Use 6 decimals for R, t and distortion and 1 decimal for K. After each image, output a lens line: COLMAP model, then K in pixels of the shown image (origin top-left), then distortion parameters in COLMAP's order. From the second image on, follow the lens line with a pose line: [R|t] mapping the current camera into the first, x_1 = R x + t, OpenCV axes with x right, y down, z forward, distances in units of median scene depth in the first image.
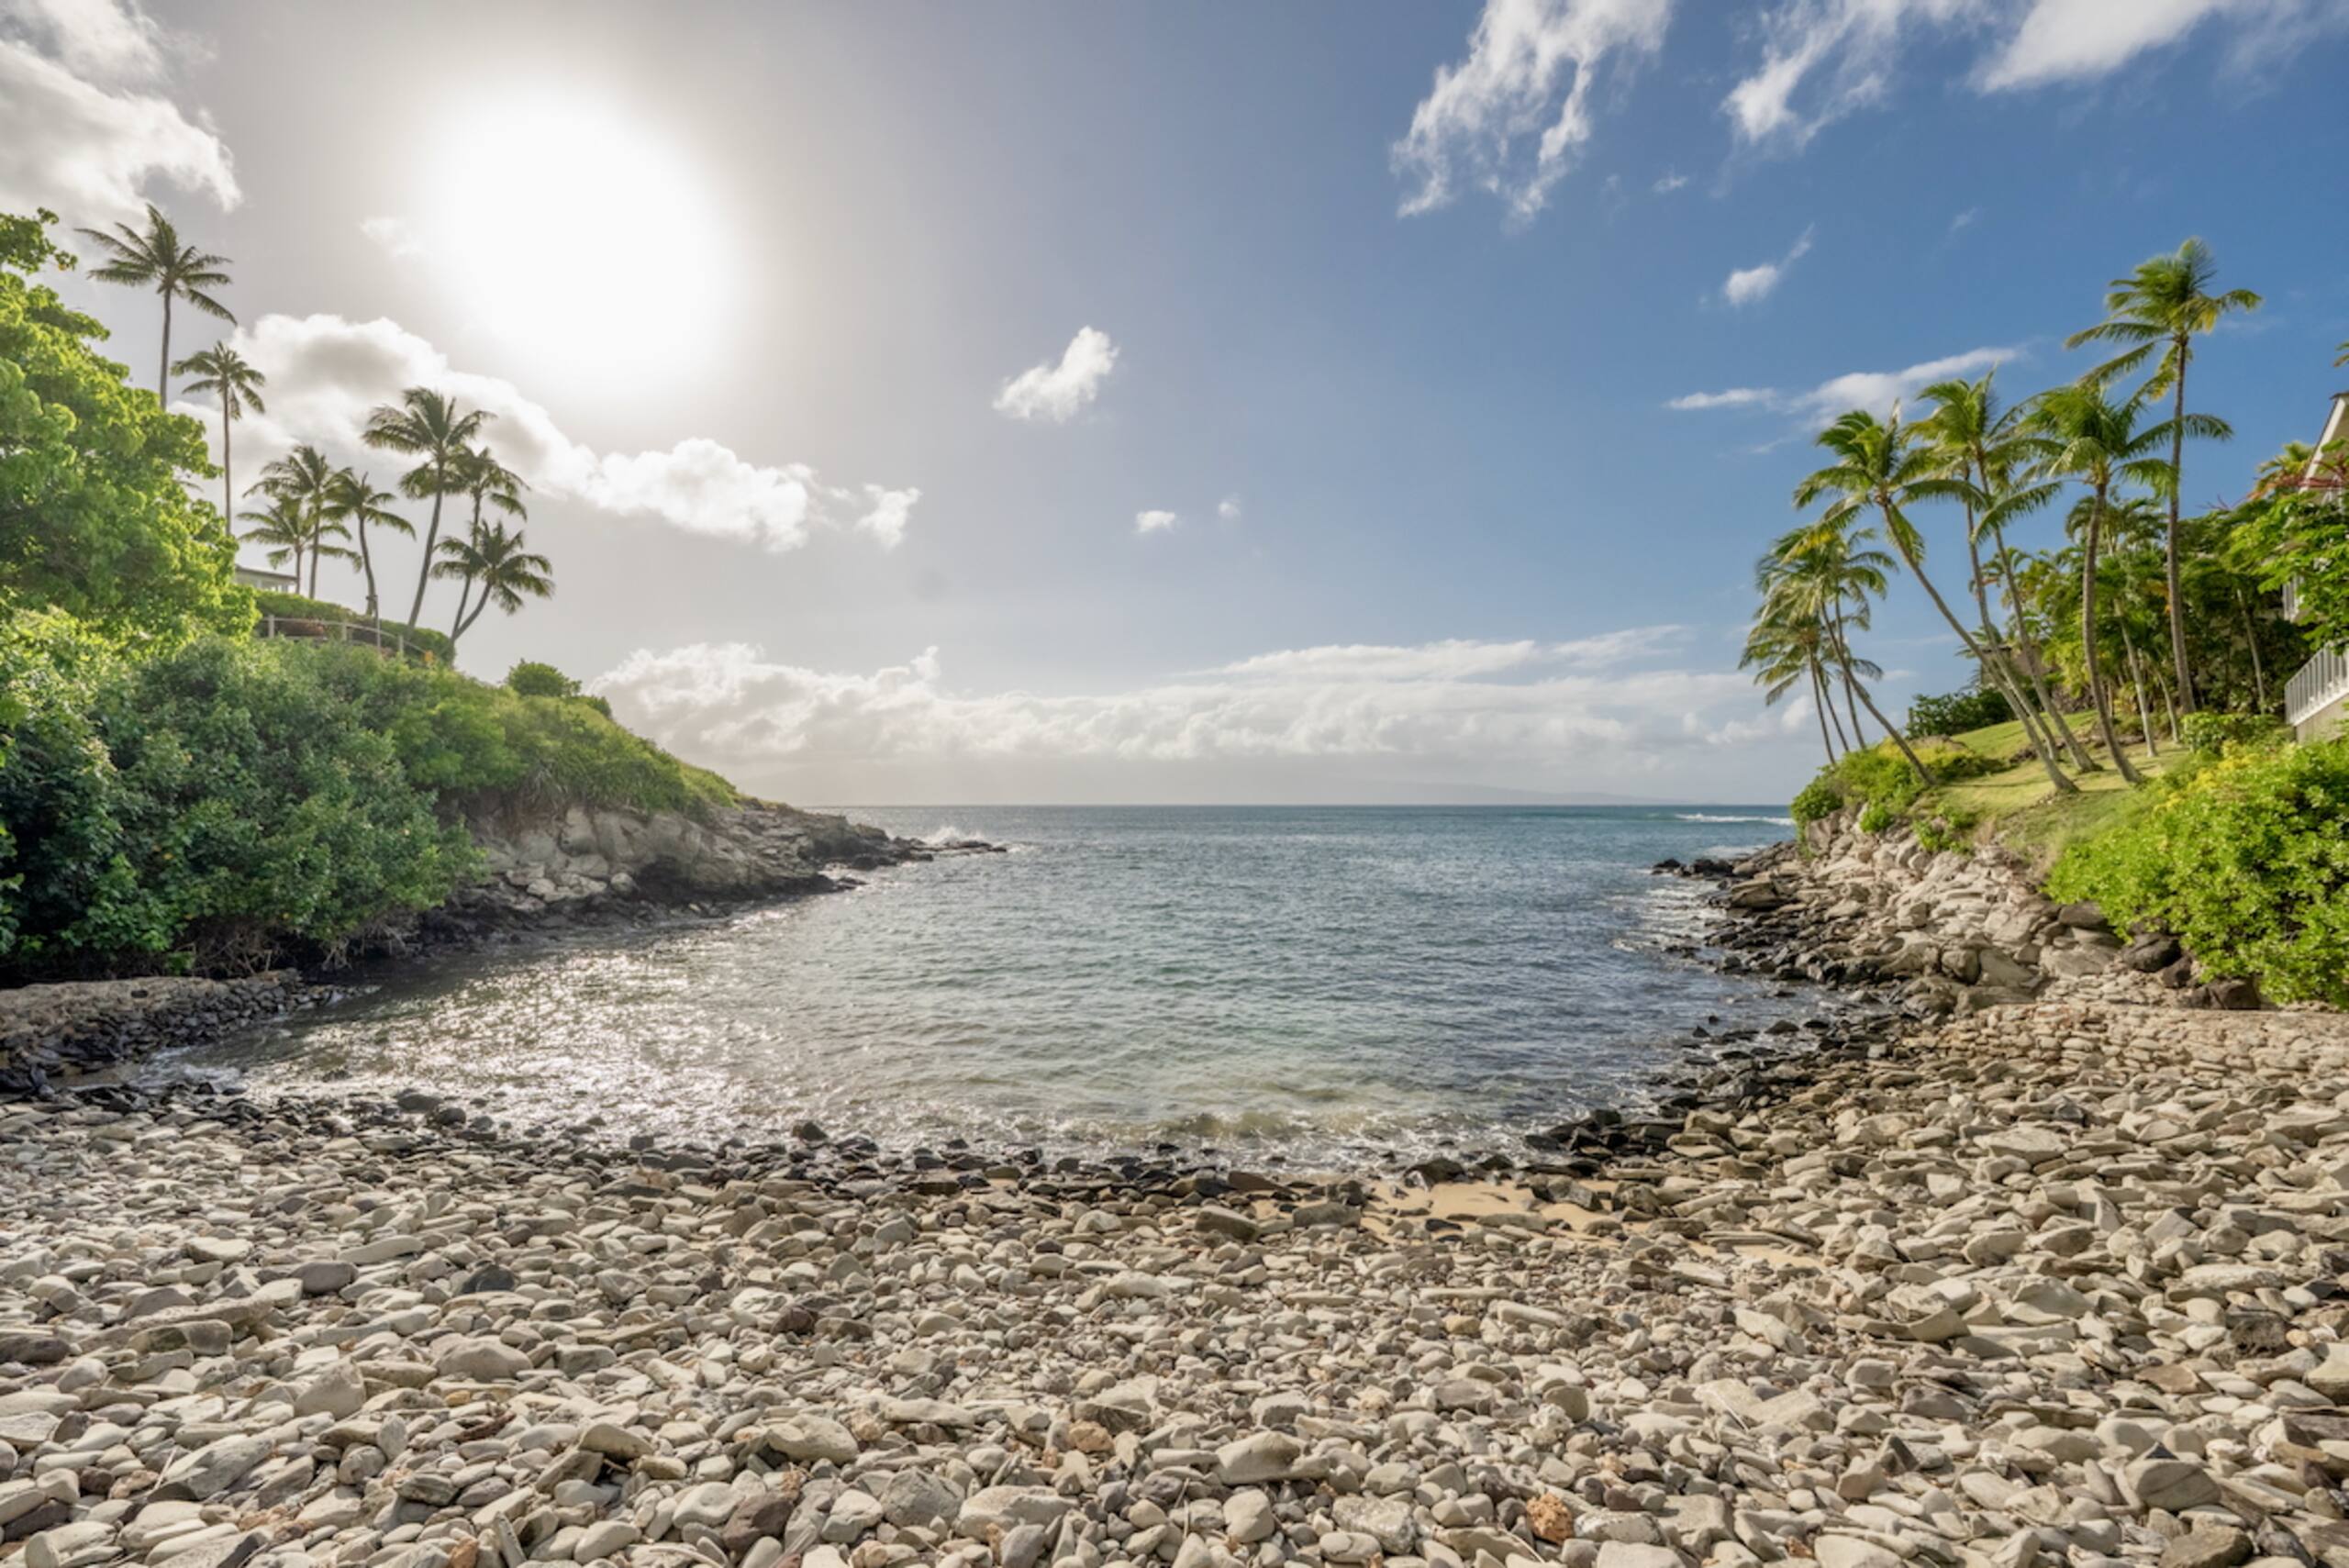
lens RADIAL K [[923.2, 0, 1200.4], [0, 923.2, 795.8], [0, 0, 1]] dist [0.000281, 0.000057]
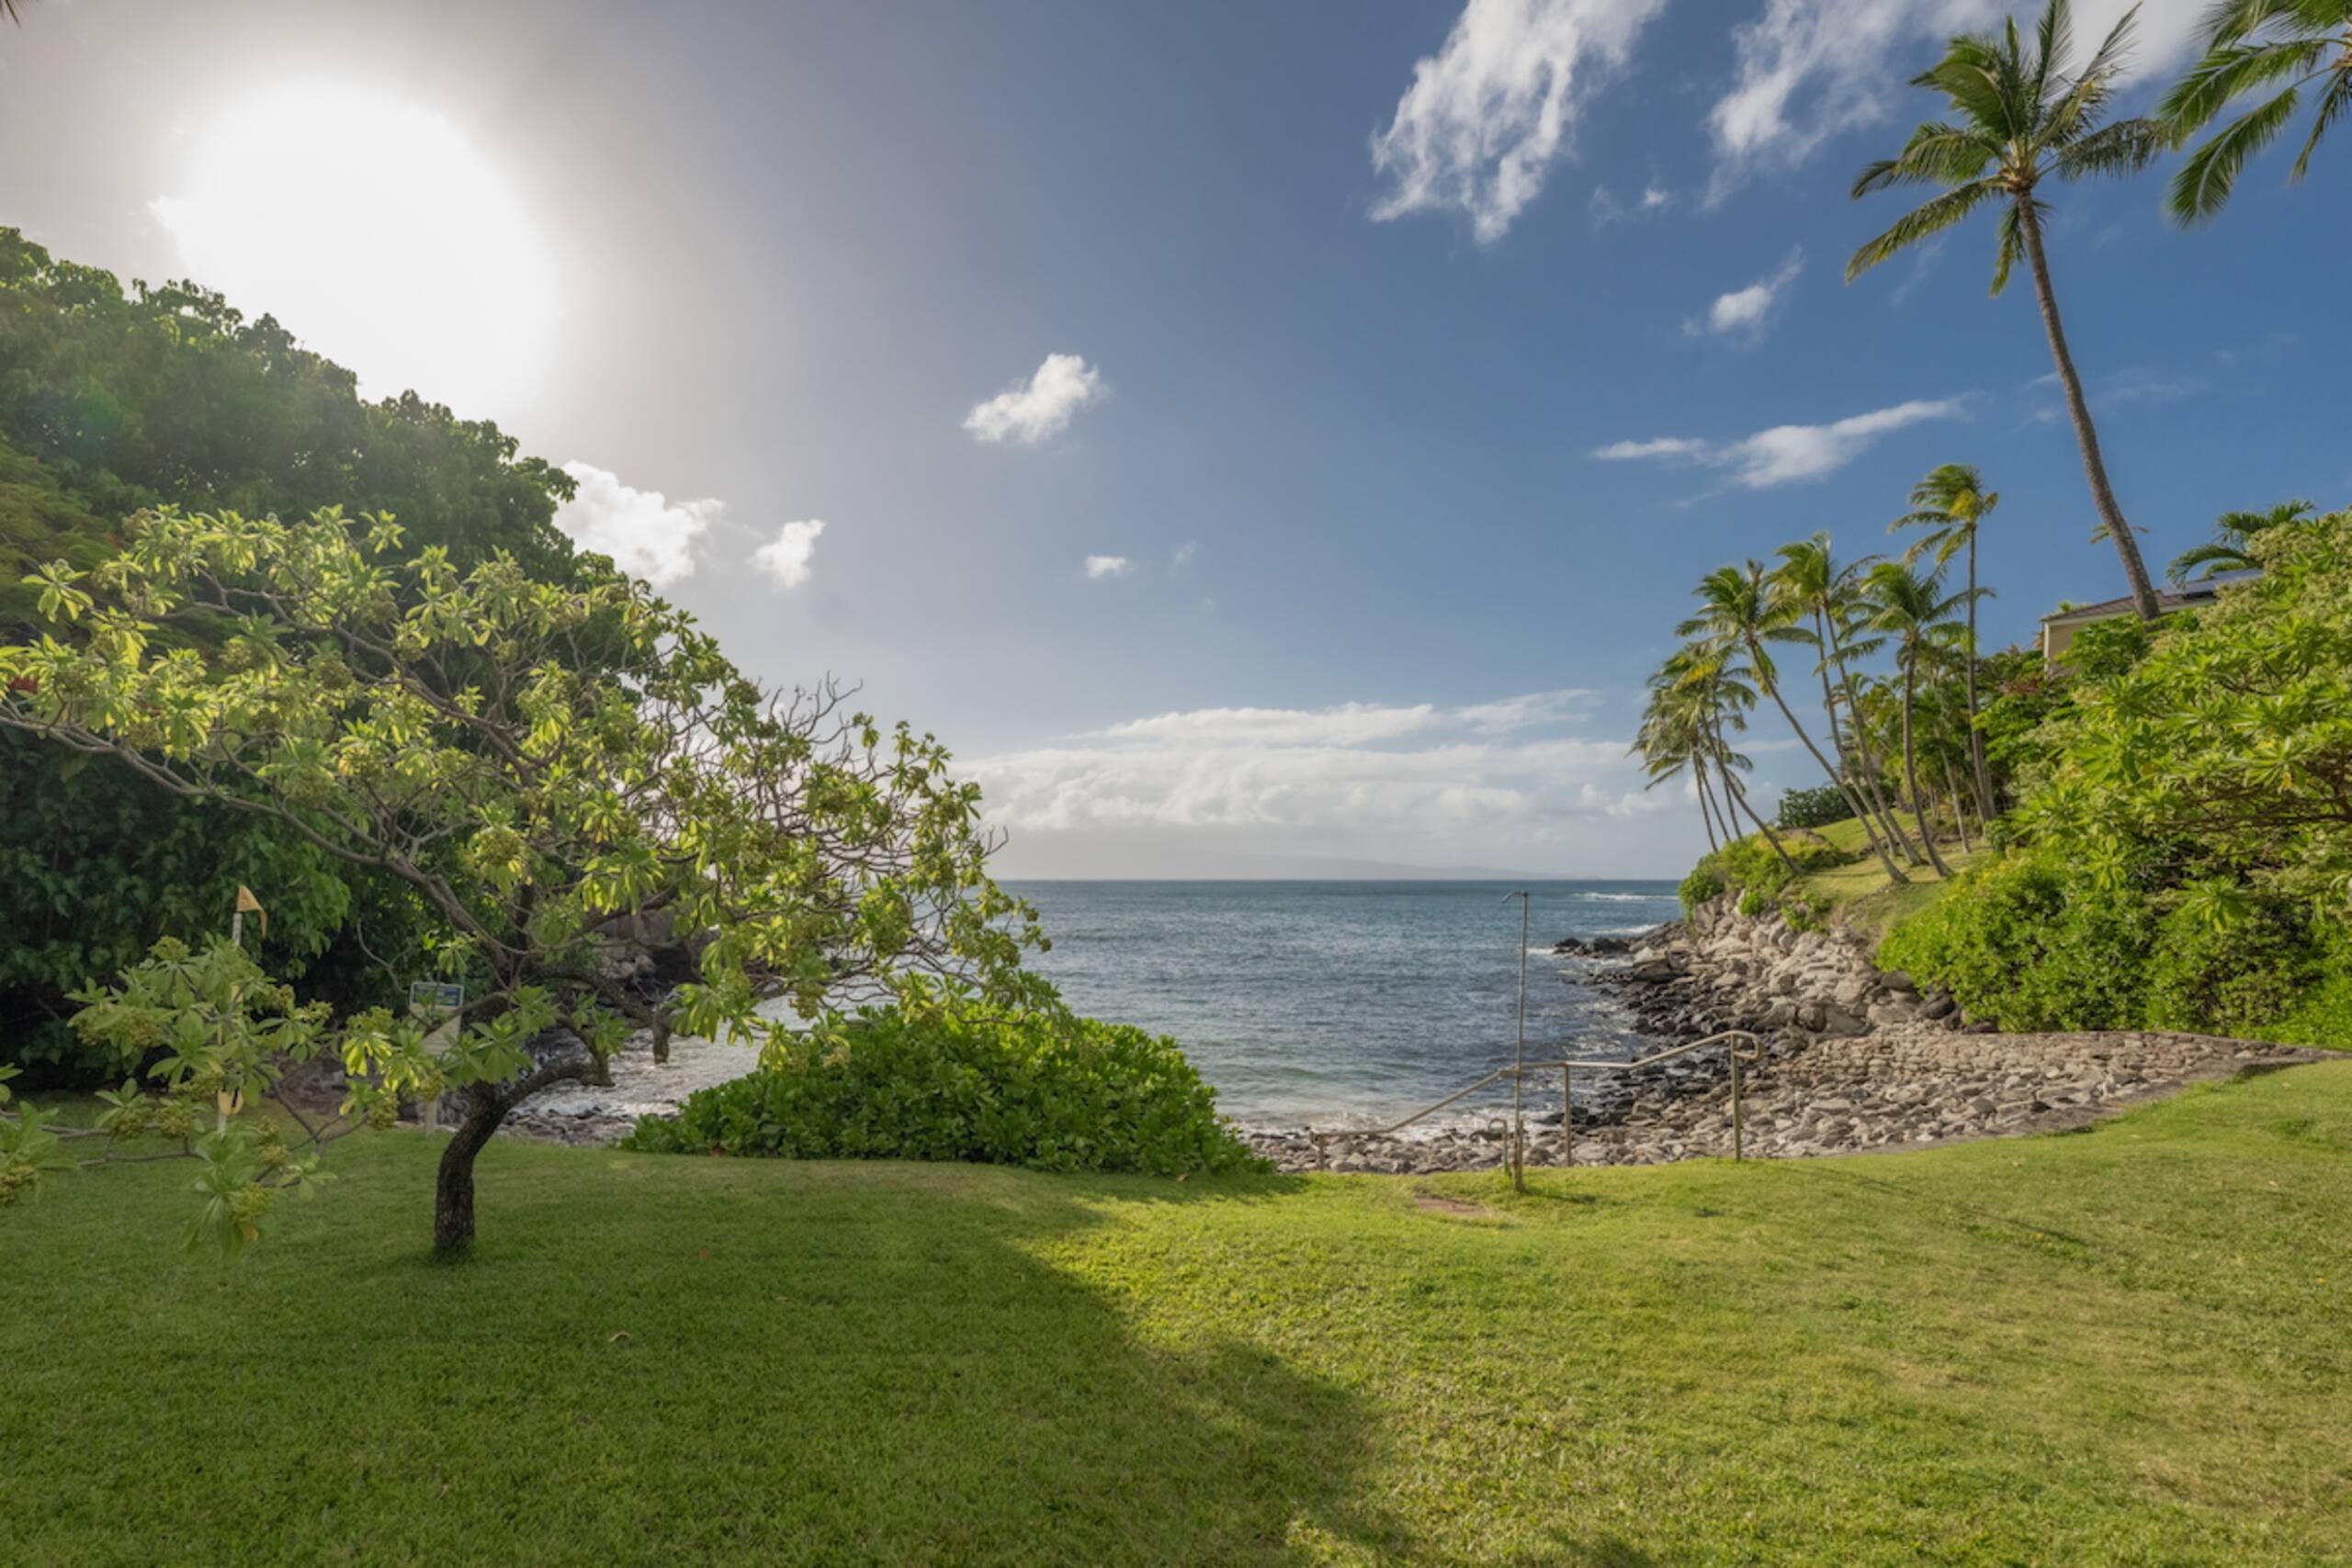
lens RADIAL K [[1009.1, 0, 1114.1], [0, 1009.1, 828.9], [0, 0, 1]] dist [0.000002, -0.000355]
pose [[0.997912, 0.003937, 0.064464, -0.200763], [-0.001407, 0.999229, -0.039237, -0.023045], [-0.064569, 0.039065, 0.997148, -0.288766]]
